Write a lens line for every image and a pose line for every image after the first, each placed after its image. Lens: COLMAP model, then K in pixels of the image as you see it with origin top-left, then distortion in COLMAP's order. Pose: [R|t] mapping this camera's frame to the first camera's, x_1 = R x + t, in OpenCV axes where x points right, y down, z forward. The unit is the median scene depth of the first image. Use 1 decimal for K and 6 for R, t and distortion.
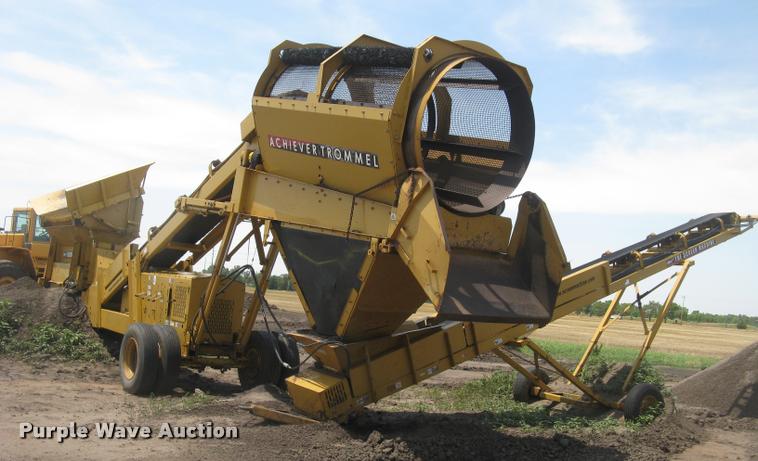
lens RADIAL K [[765.6, 0, 377.4], [0, 765.6, 252.5], [0, 0, 1]] dist [-0.190922, 0.235867]
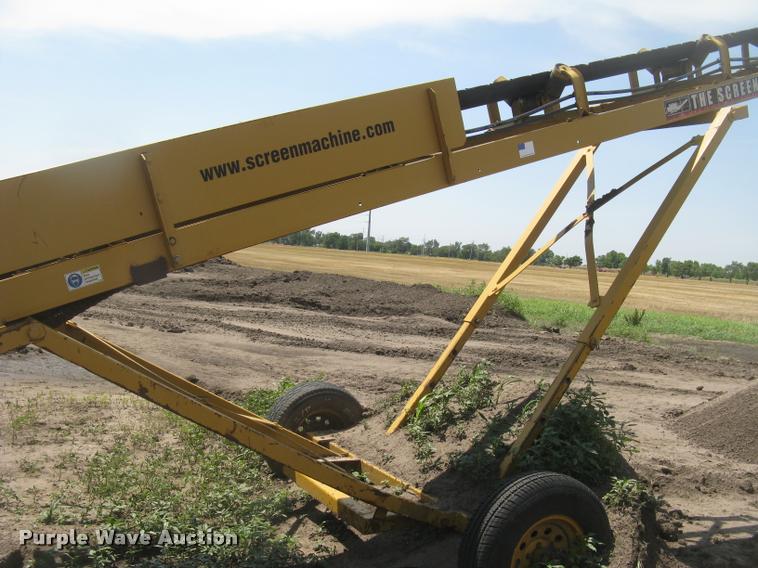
lens RADIAL K [[769.7, 0, 375.0], [0, 769.7, 309.9], [0, 0, 1]] dist [-0.195708, 0.210038]
pose [[0.995104, 0.000992, -0.098828, 0.385741], [0.011561, 0.991917, 0.126359, 0.086248], [0.098154, -0.126883, 0.987049, 0.844644]]
